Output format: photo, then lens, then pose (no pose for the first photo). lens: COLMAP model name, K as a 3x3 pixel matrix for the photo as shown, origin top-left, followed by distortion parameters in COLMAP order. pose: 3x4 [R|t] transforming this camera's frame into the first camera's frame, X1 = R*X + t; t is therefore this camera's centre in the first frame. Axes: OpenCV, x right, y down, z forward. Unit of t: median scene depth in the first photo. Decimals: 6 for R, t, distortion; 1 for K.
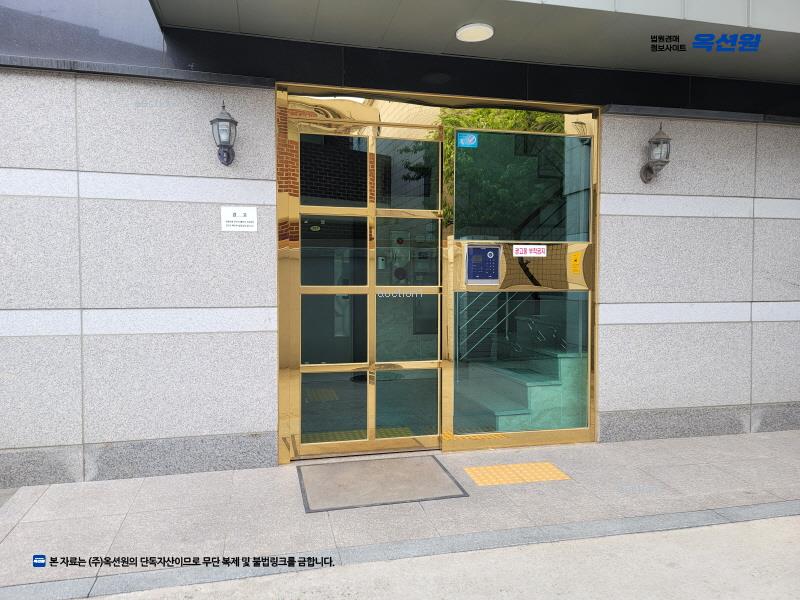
lens RADIAL K [[583.2, 0, 401.7], [0, 583.2, 300.6], [0, 0, 1]] dist [0.057918, -0.037794]
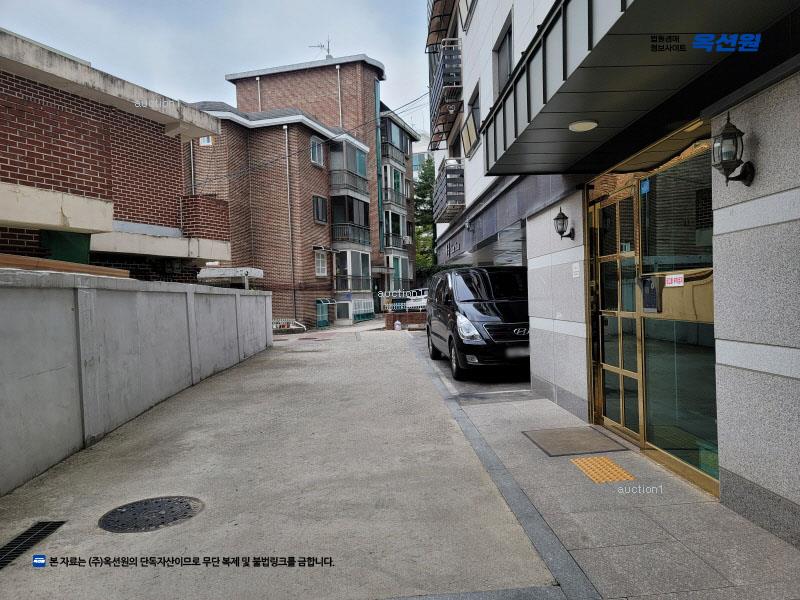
lens RADIAL K [[583.2, 0, 402.0], [0, 583.2, 301.1], [0, 0, 1]] dist [0.057918, -0.037794]
pose [[-0.193601, 0.012705, -0.980998, 1.386221], [0.000994, 0.999918, 0.012754, -0.067239], [0.981080, 0.001494, -0.193597, 0.780813]]
